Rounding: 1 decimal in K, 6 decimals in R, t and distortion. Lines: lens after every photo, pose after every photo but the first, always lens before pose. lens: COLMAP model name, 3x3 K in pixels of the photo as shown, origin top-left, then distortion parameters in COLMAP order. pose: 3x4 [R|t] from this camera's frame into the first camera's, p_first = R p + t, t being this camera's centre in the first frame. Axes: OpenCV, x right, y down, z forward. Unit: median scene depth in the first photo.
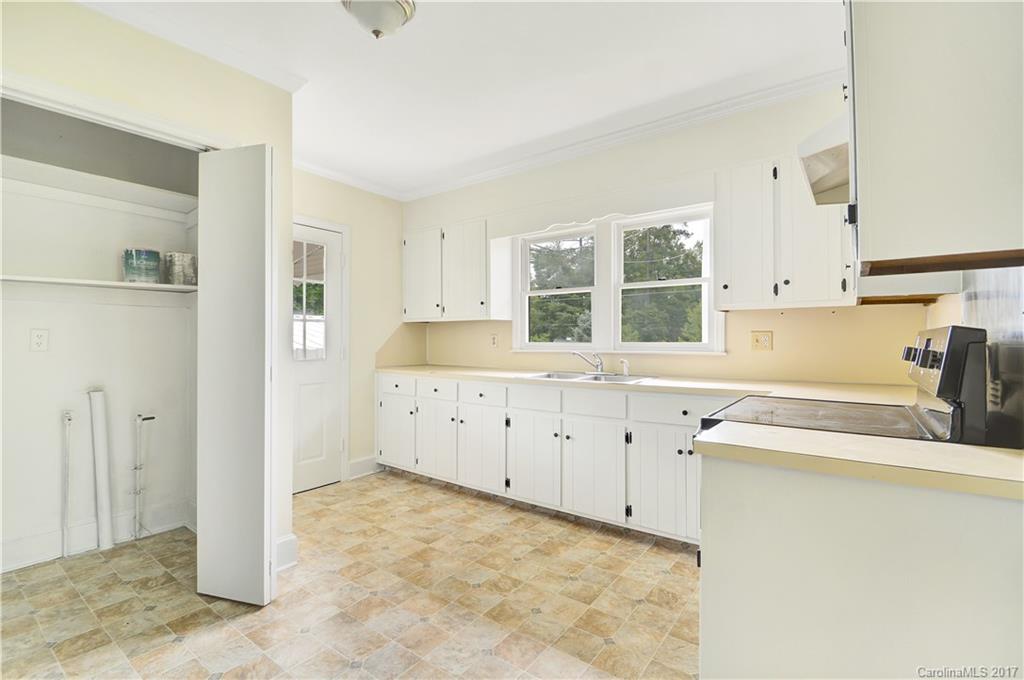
lens RADIAL K [[473.2, 0, 517.1], [0, 473.2, 344.9], [0, 0, 1]] dist [0.004203, -0.002310]
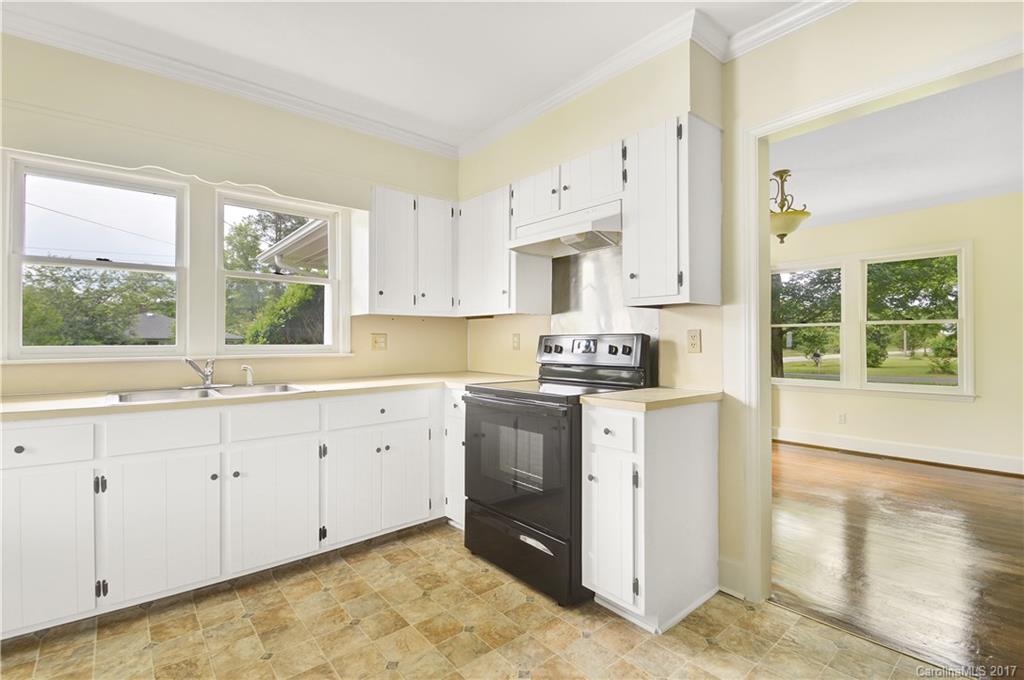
lens RADIAL K [[473.2, 0, 518.0], [0, 473.2, 333.5], [0, 0, 1]] dist [0.004203, -0.002310]
pose [[0.236395, 0.016306, 0.971520, -0.554266], [0.015063, 0.999678, -0.020444, -0.000941], [-0.971540, 0.019466, 0.236073, 0.432787]]
